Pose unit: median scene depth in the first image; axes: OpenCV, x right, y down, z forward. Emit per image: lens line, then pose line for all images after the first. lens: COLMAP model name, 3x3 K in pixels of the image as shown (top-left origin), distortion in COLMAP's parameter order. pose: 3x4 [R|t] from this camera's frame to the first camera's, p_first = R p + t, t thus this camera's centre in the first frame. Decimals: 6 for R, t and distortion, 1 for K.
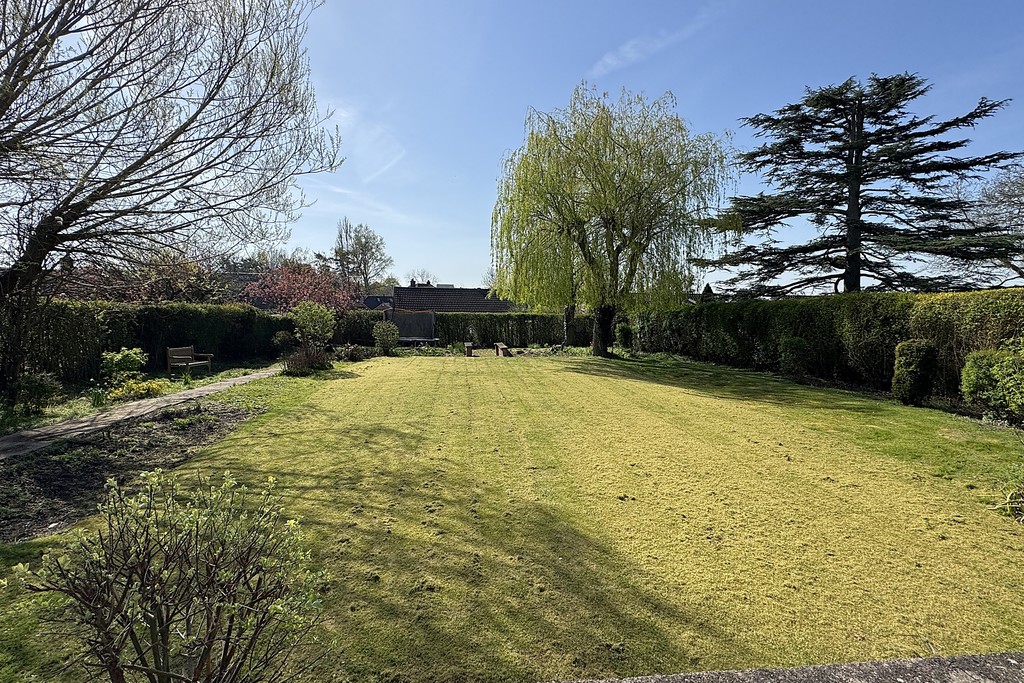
lens RADIAL K [[481.7, 0, 510.4], [0, 481.7, 349.2], [0, 0, 1]] dist [-0.014655, 0.001160]
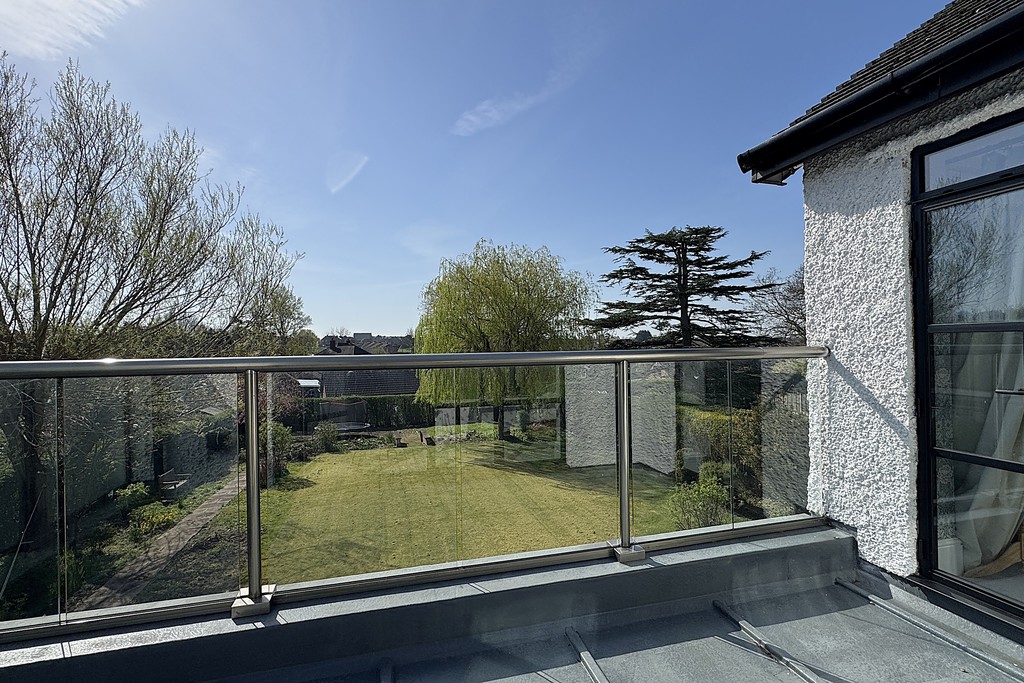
lens RADIAL K [[481.7, 0, 512.5], [0, 481.7, 338.6], [0, 0, 1]] dist [-0.014655, 0.001160]
pose [[0.984806, -0.027040, 0.171538, -0.003198], [0.043818, 0.994532, -0.094792, -0.128699], [-0.168036, 0.100868, 0.980607, -0.269306]]
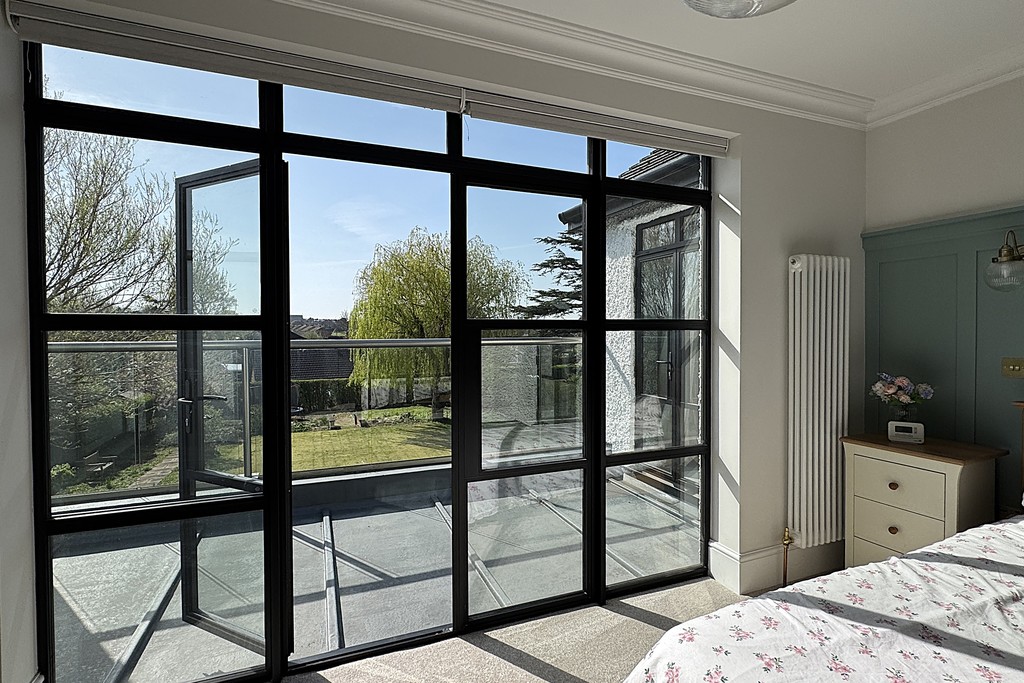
lens RADIAL K [[481.7, 0, 511.5], [0, 481.7, 338.3], [0, 0, 1]] dist [-0.014655, 0.001160]
pose [[0.956281, -0.023345, 0.291517, -0.000027], [0.042436, 0.997336, -0.059337, -0.125141], [-0.289355, 0.069113, 0.954724, -0.324931]]
